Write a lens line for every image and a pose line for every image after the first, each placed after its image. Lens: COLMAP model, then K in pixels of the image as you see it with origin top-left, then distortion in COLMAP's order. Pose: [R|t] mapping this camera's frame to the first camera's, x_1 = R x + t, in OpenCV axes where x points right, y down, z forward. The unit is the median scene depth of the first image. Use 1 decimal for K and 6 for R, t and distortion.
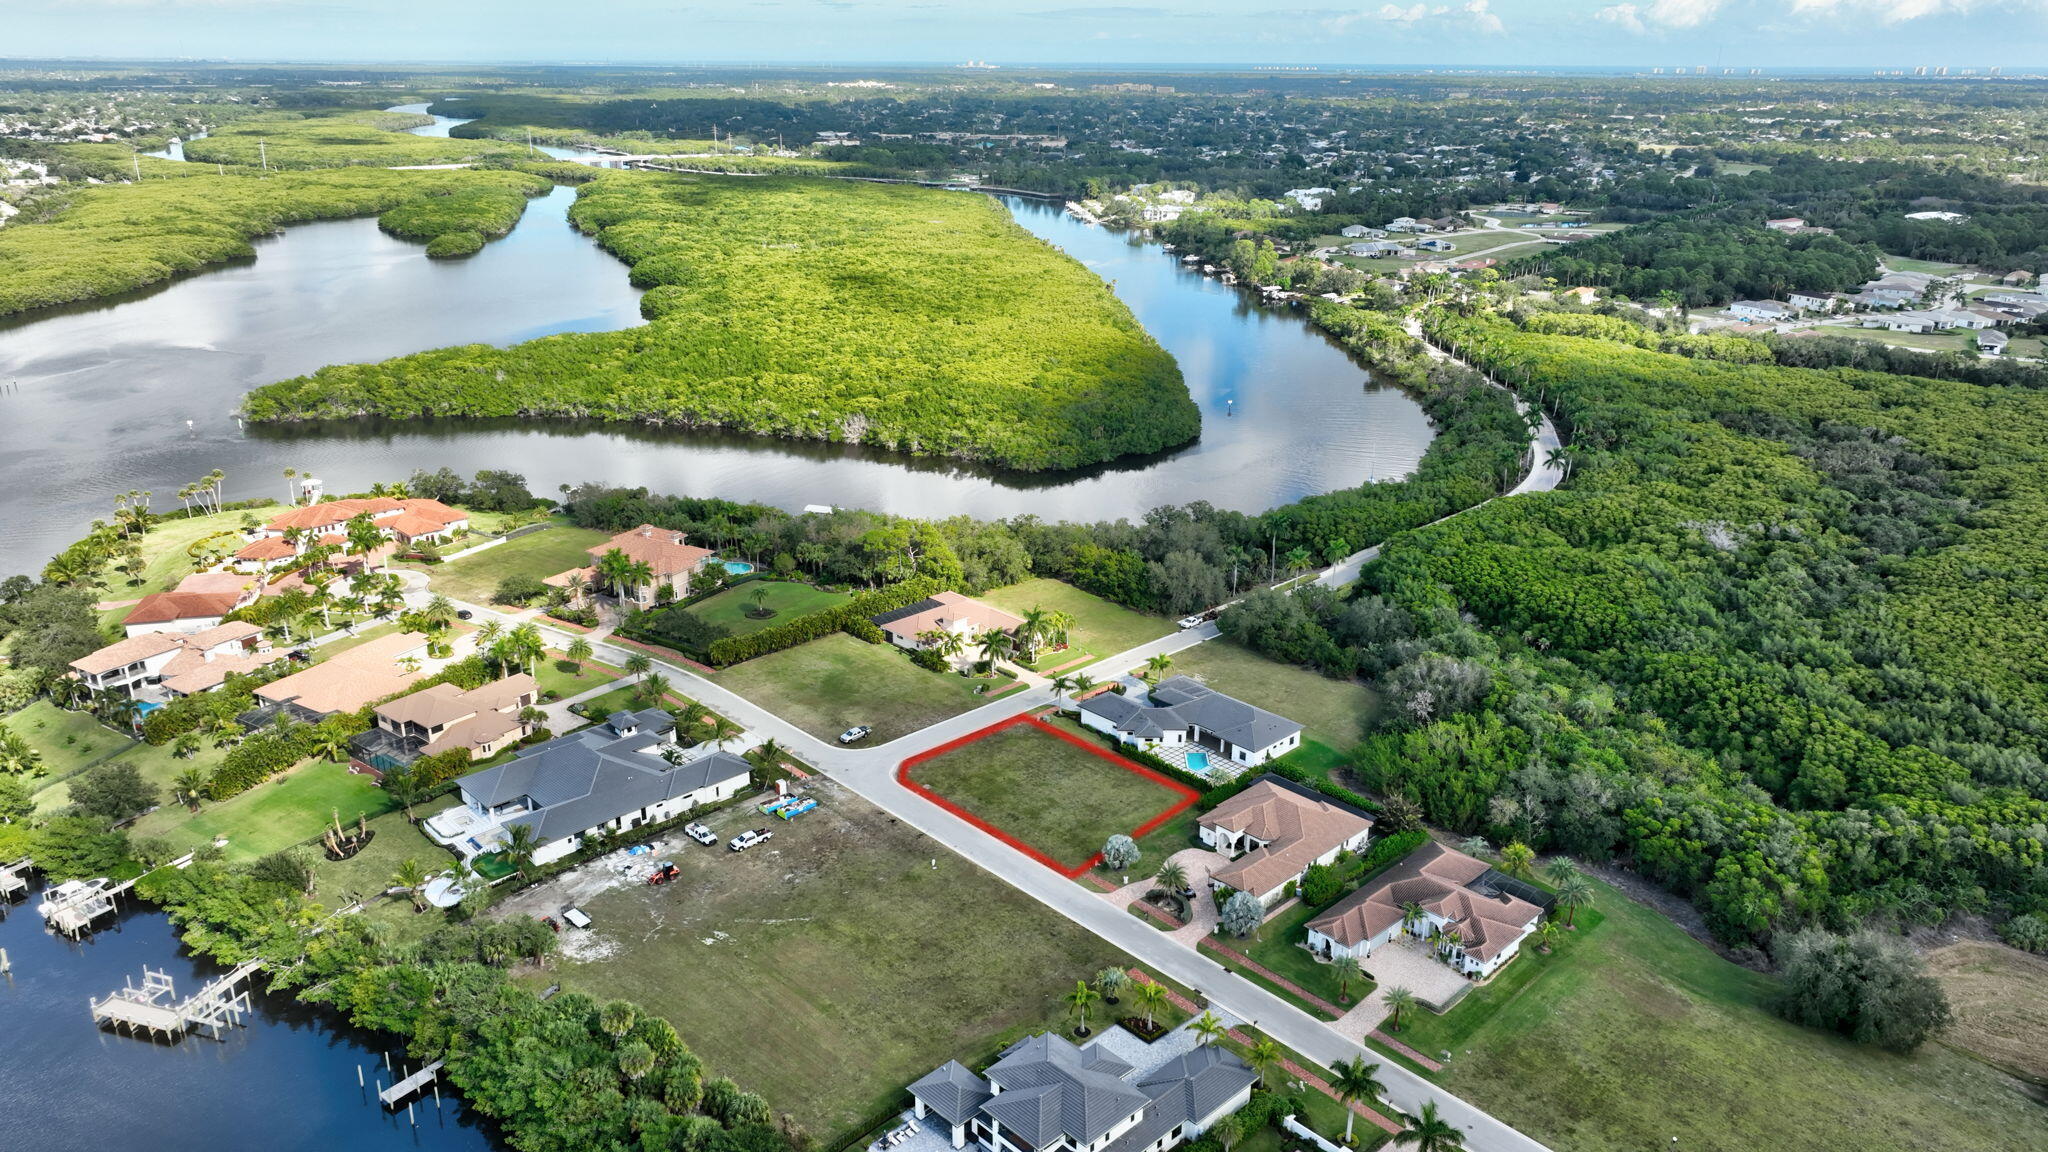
lens RADIAL K [[1439.3, 0, 1026.5], [0, 1439.3, 580.2], [0, 0, 1]] dist [-0.001916, 0.017556]
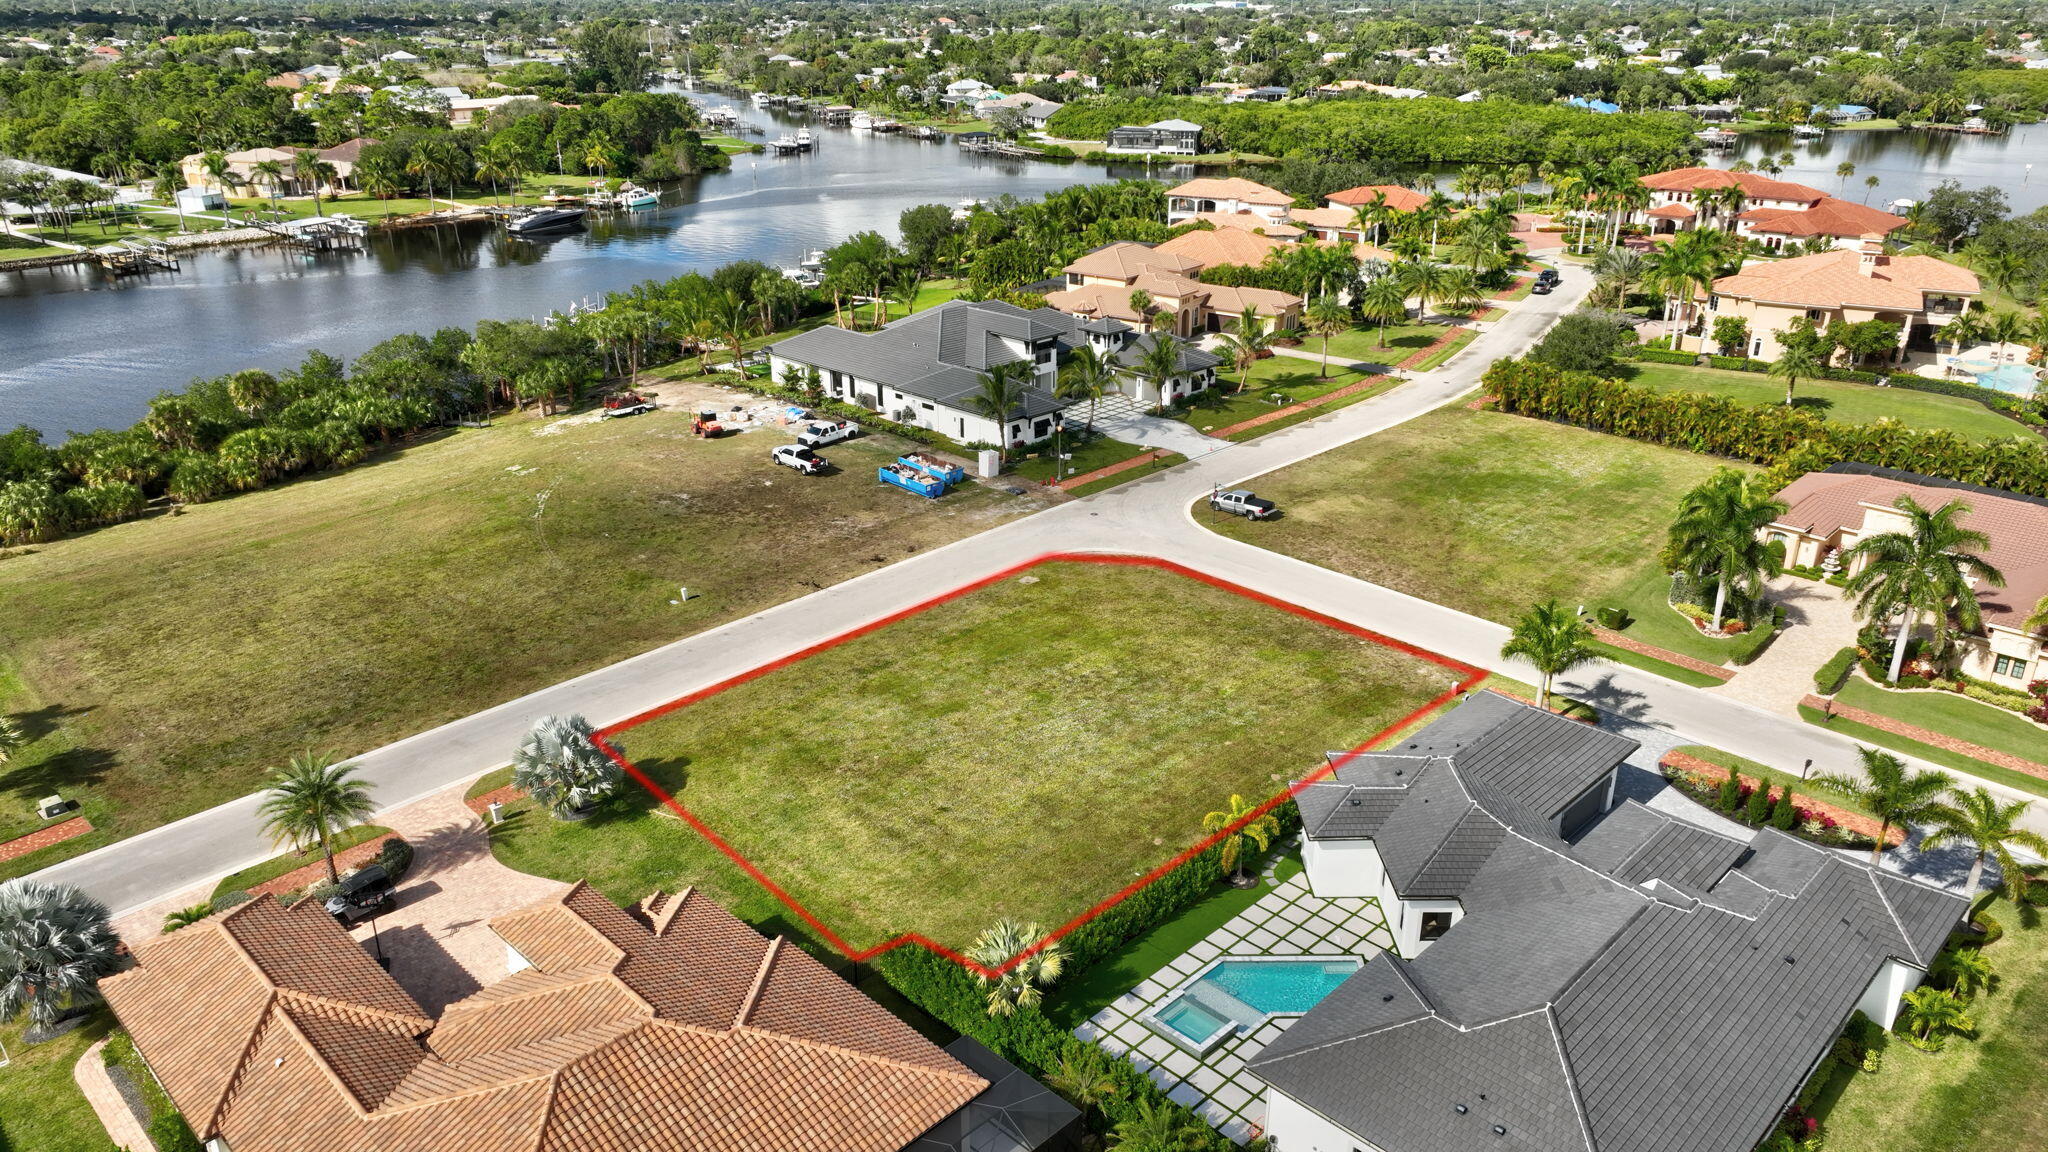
lens RADIAL K [[1439.3, 0, 1030.8], [0, 1439.3, 567.8], [0, 0, 1]] dist [-0.001916, 0.017556]
pose [[0.031372, 0.366718, -0.929803, 0.302303], [-0.343193, 0.877656, 0.334572, -0.004936], [0.938741, 0.308606, 0.153388, 0.847402]]
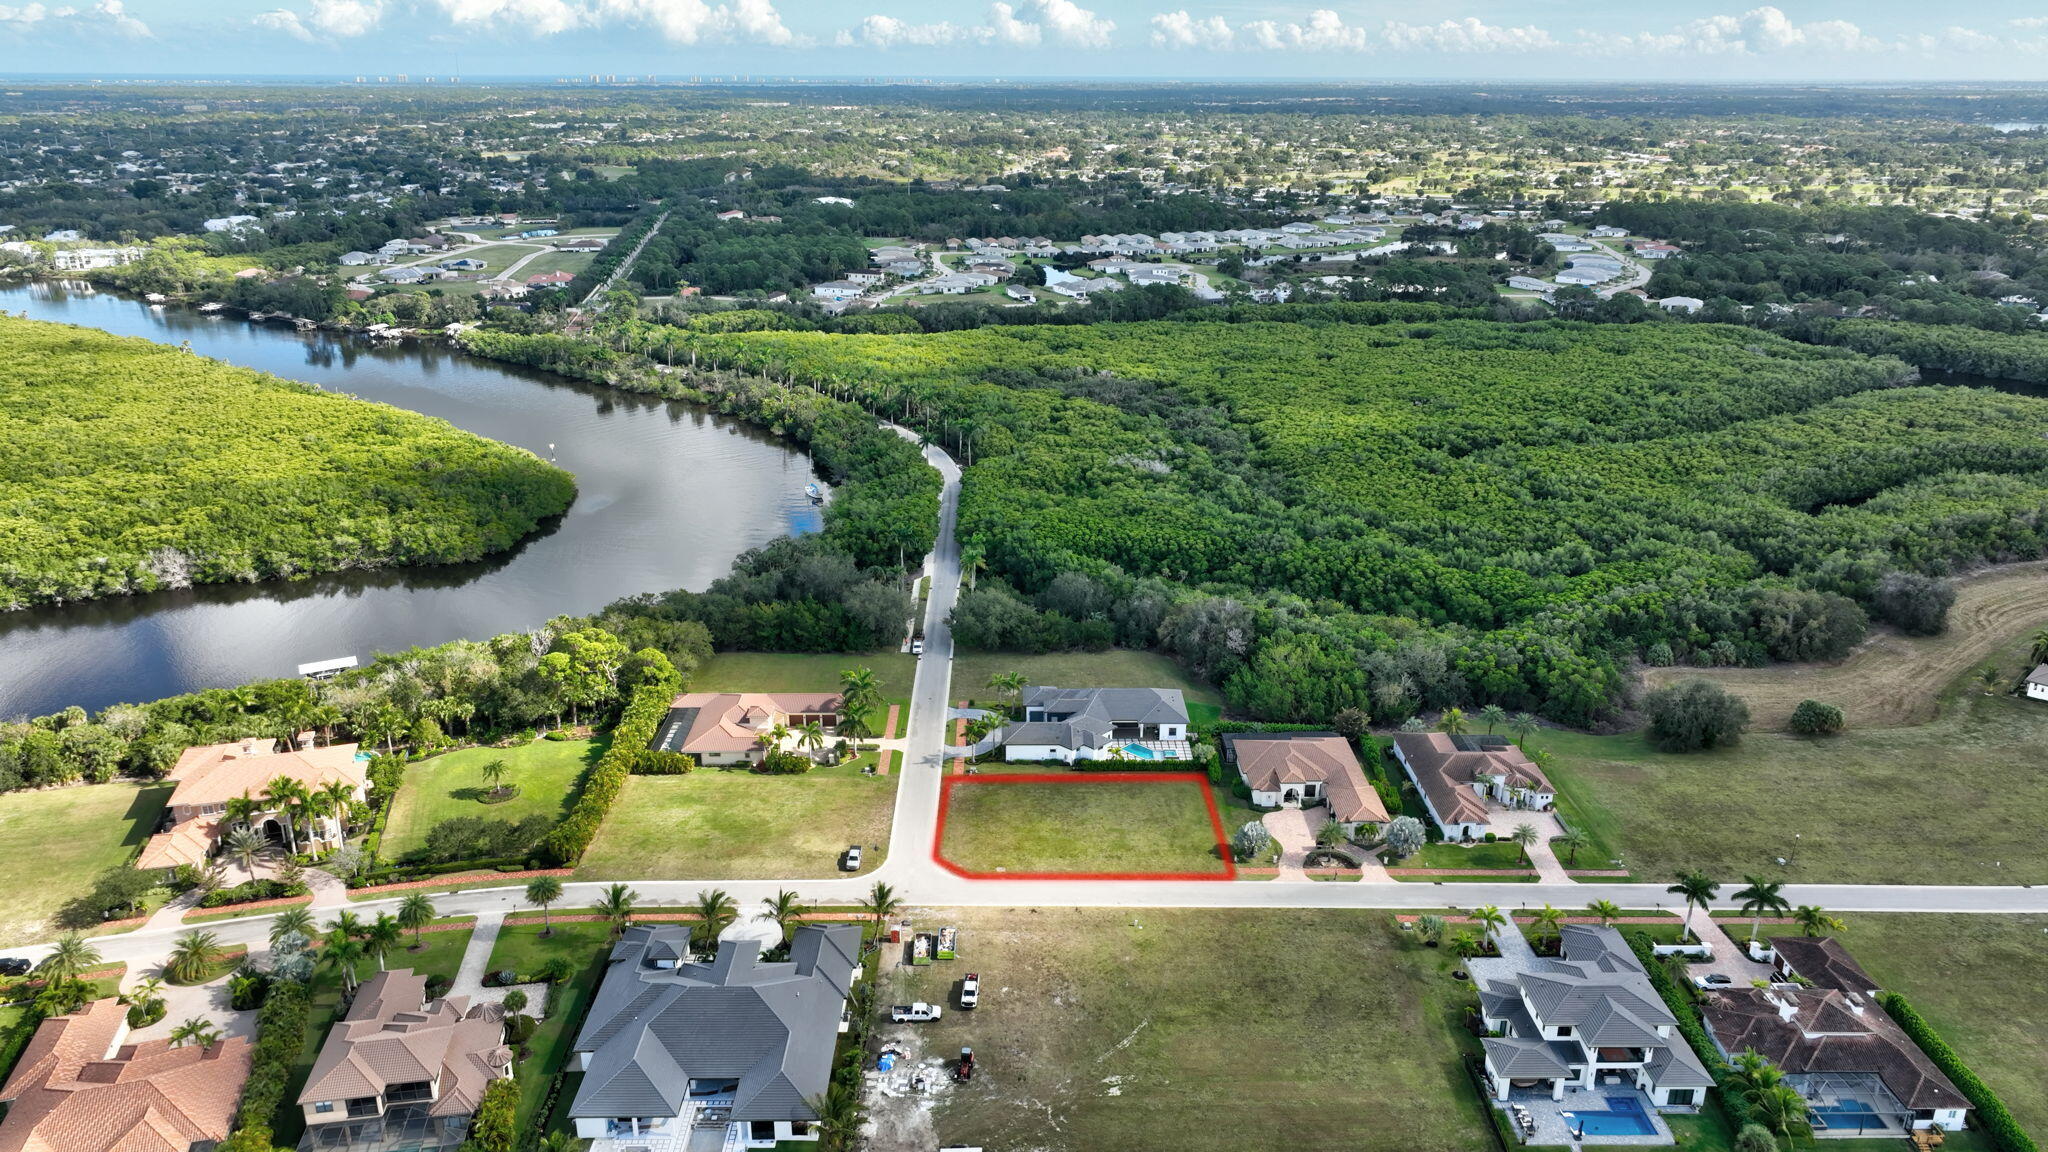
lens RADIAL K [[1439.3, 0, 1017.5], [0, 1439.3, 579.6], [0, 0, 1]] dist [-0.001916, 0.017556]
pose [[0.686128, -0.247269, 0.684169, -0.582655], [0.251245, 0.963138, 0.096128, -0.108015], [-0.682719, 0.105938, 0.722961, 0.284668]]
